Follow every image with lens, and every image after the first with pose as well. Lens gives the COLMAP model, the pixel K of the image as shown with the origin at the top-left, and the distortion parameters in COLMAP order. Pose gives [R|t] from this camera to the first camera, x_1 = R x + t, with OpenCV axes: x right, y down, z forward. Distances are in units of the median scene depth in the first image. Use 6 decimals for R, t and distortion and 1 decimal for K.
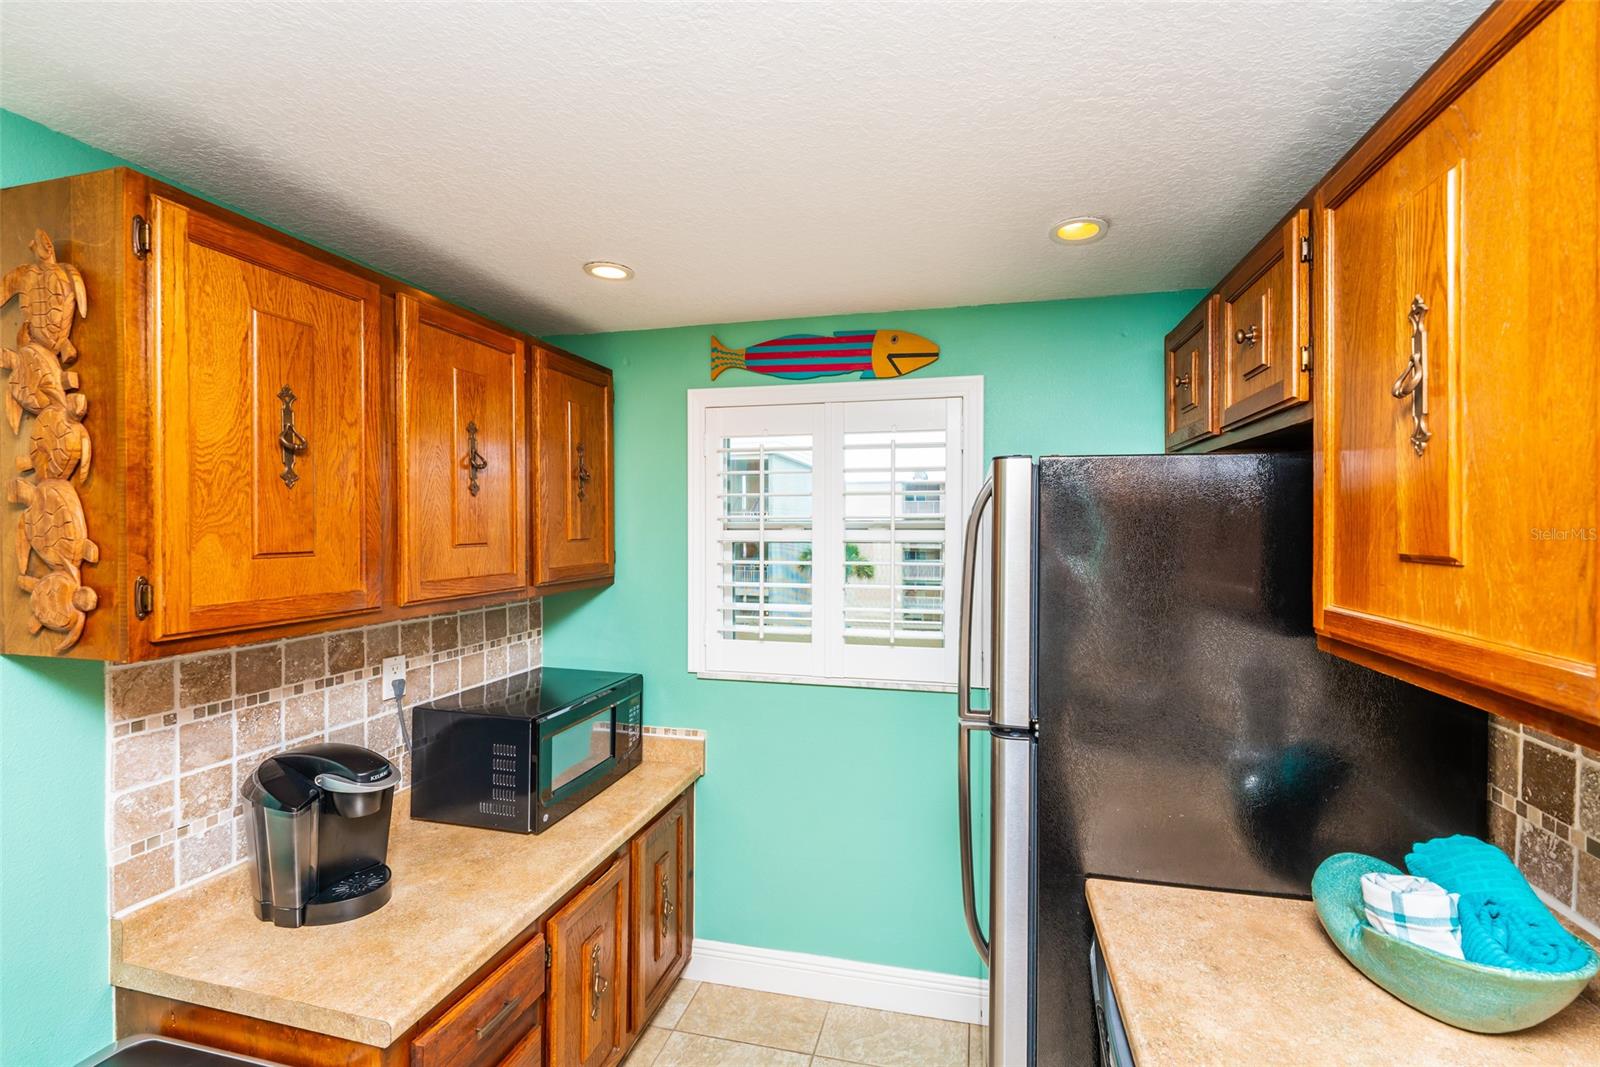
lens RADIAL K [[653.1, 0, 817.2], [0, 653.1, 537.9], [0, 0, 1]] dist [0.009665, -0.007564]
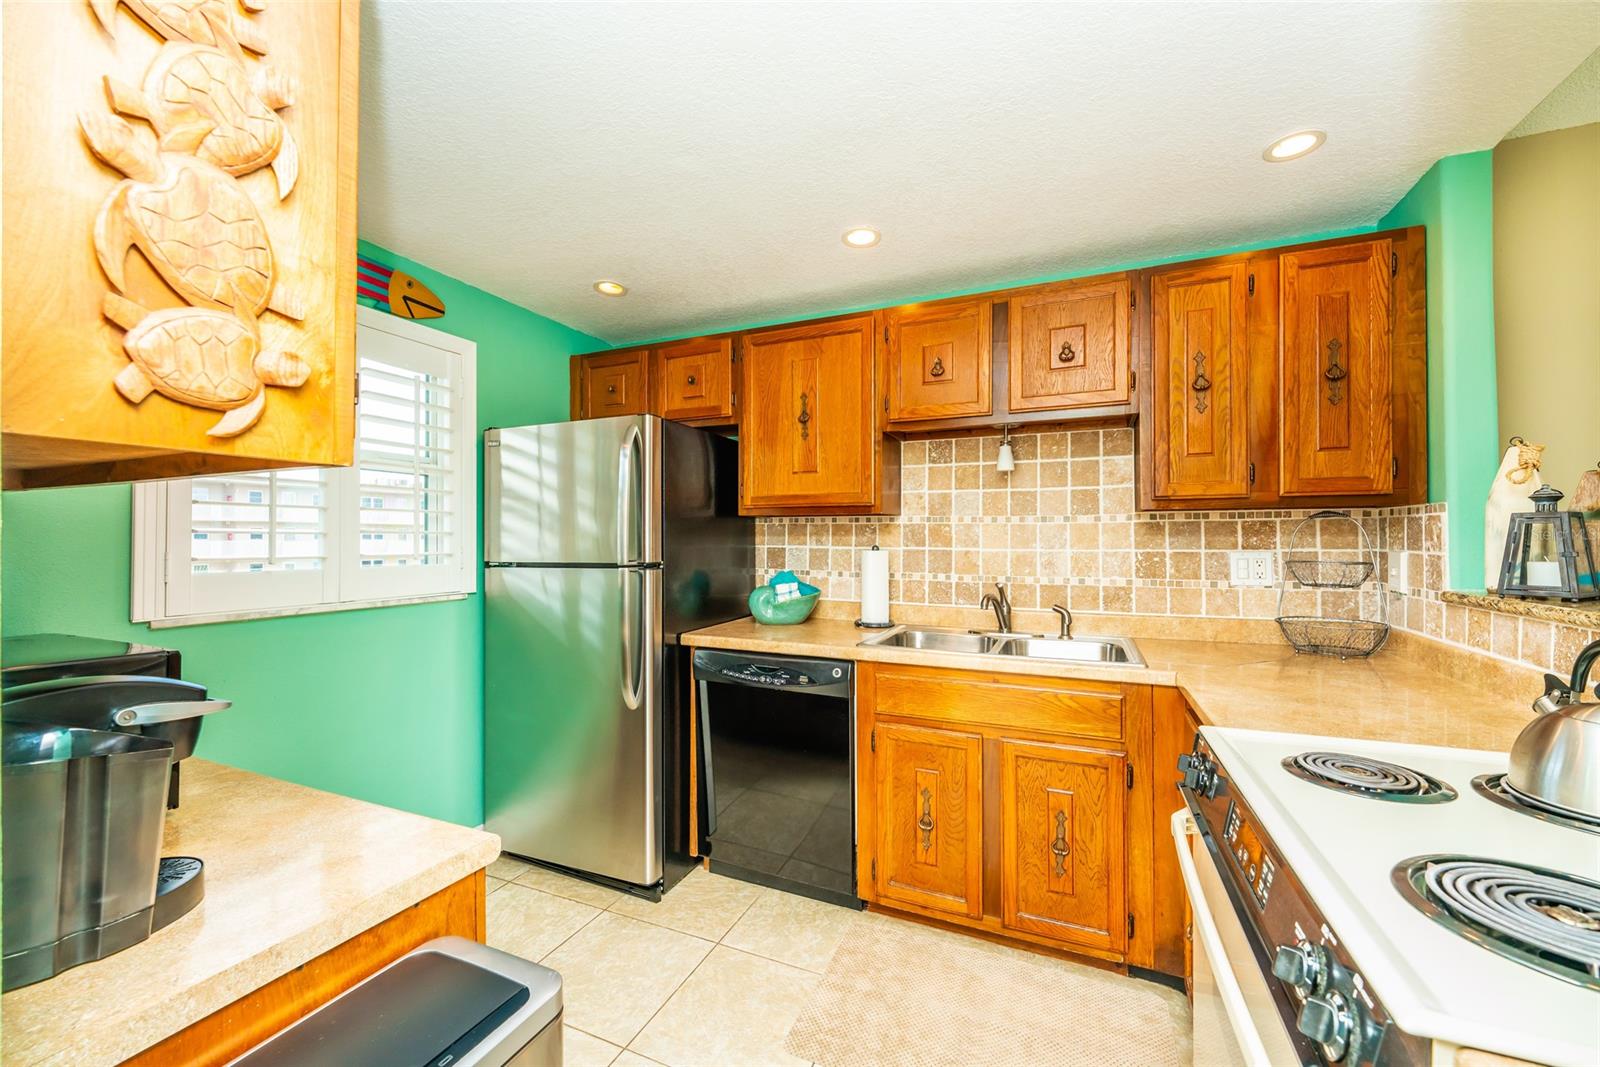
lens RADIAL K [[653.1, 0, 790.1], [0, 653.1, 552.2], [0, 0, 1]] dist [0.009665, -0.007564]
pose [[0.192390, -0.015266, 0.981200, -1.215978], [0.015064, 0.999807, 0.012602, 0.205778], [-0.981203, 0.012356, 0.192583, 0.233300]]
